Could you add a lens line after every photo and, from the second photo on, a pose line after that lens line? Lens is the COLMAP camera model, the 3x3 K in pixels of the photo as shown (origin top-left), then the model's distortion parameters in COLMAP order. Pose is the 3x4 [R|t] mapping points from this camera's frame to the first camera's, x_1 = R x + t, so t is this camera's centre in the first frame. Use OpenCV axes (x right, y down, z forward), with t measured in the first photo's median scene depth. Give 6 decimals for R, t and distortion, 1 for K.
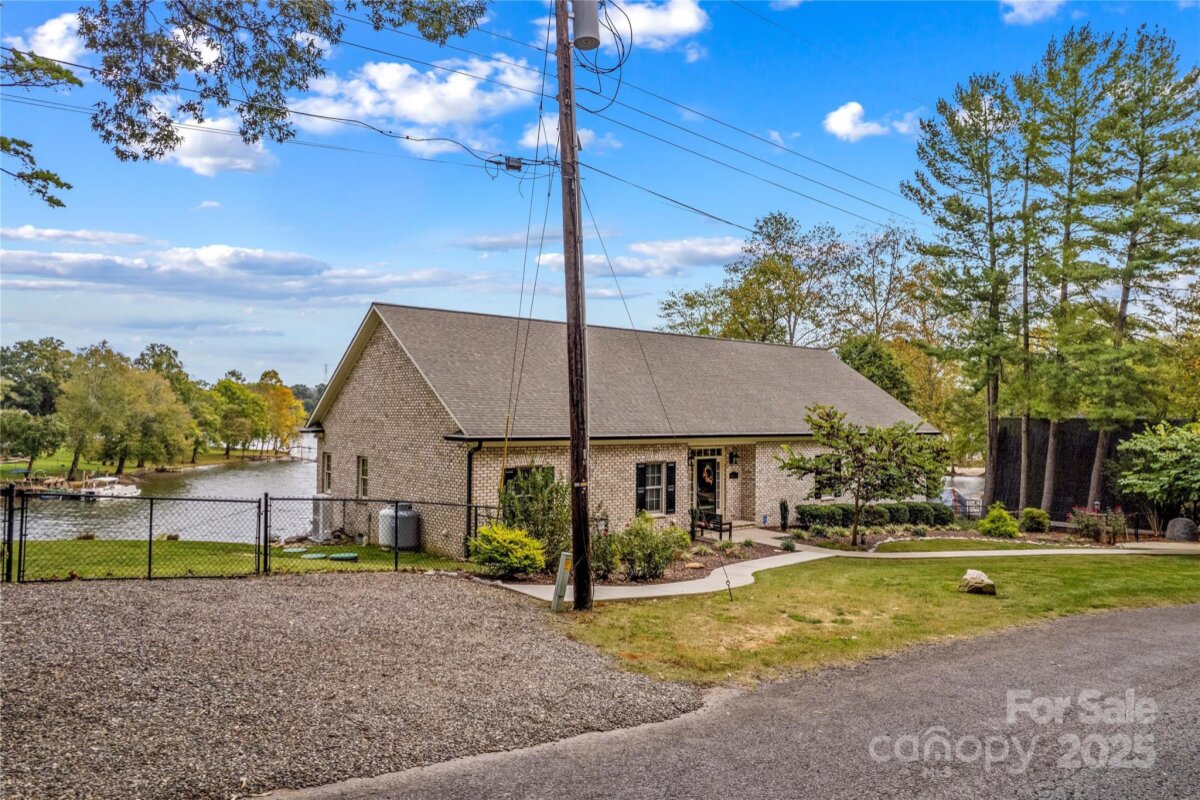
lens RADIAL K [[774.6, 0, 626.9], [0, 774.6, 399.4], [0, 0, 1]] dist [-0.047807, 0.061743]
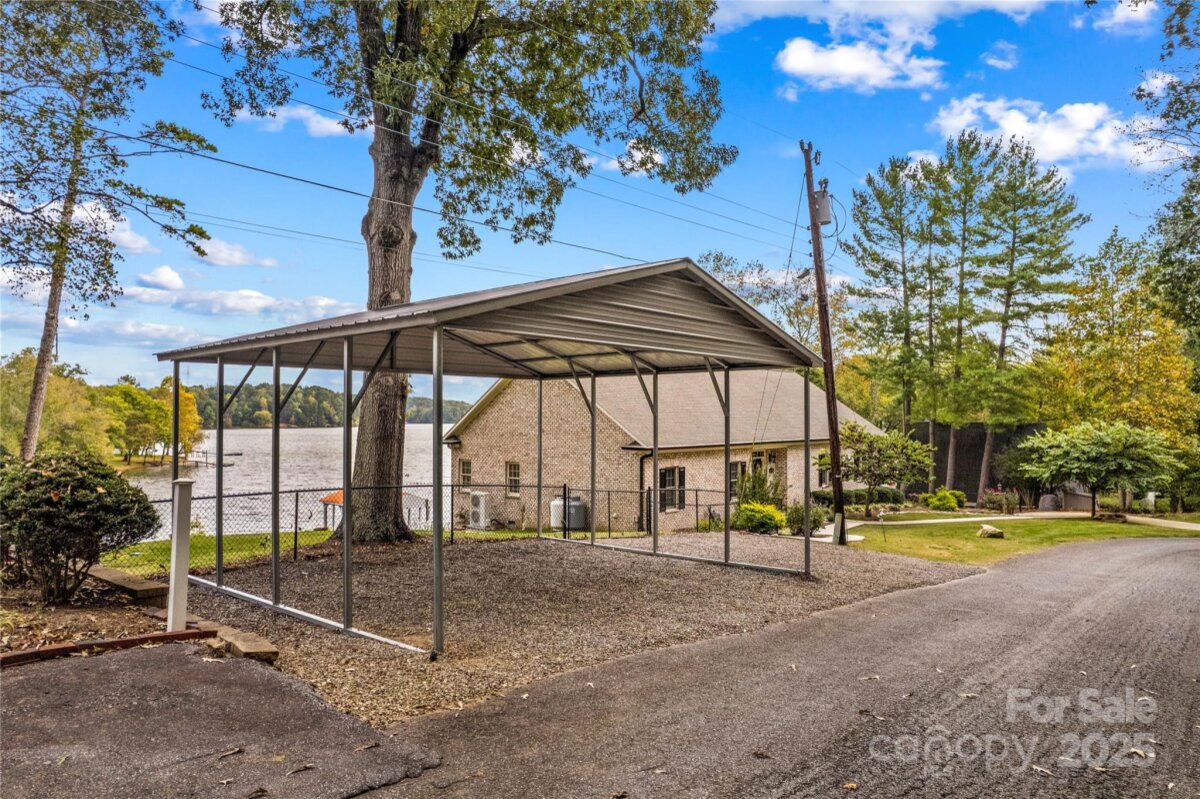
lens RADIAL K [[755.0, 0, 592.9], [0, 755.0, 399.2], [0, 0, 1]] dist [-0.007654, 0.000510]
pose [[0.987464, -0.005741, 0.157742, -0.273243], [0.005356, 0.999982, 0.002867, -0.024331], [-0.157755, -0.001986, 0.987476, -0.195797]]
